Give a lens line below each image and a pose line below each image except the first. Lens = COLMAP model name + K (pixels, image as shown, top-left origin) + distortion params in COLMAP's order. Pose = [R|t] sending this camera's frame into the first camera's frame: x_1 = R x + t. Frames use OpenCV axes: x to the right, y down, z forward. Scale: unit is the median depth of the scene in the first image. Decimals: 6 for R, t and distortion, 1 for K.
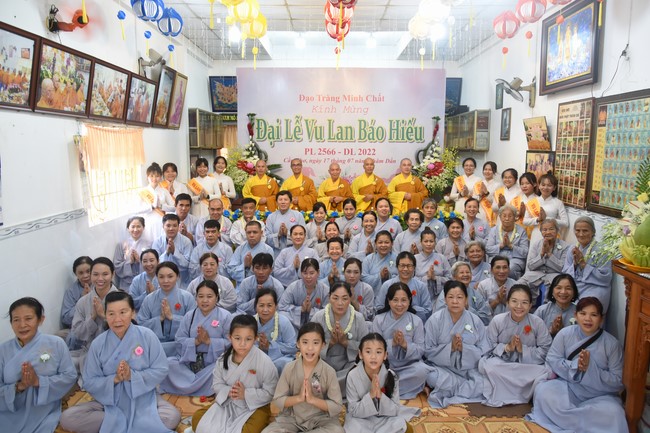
lens RADIAL K [[461.7, 0, 326.1], [0, 461.7, 215.1], [0, 0, 1]] dist [-0.012757, -0.003836]
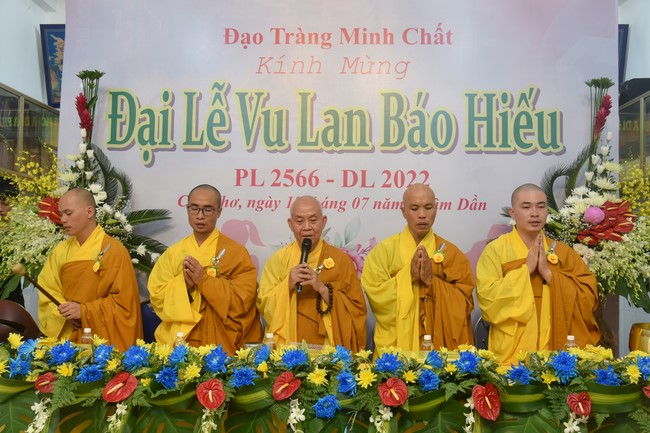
lens RADIAL K [[666.1, 0, 325.1], [0, 666.1, 217.7], [0, 0, 1]] dist [-0.070666, 0.000000]
pose [[0.999819, 0.010234, -0.016048, 0.034175], [-0.013057, 0.982255, -0.187093, -0.009277], [0.013849, 0.187269, 0.982211, 0.500353]]
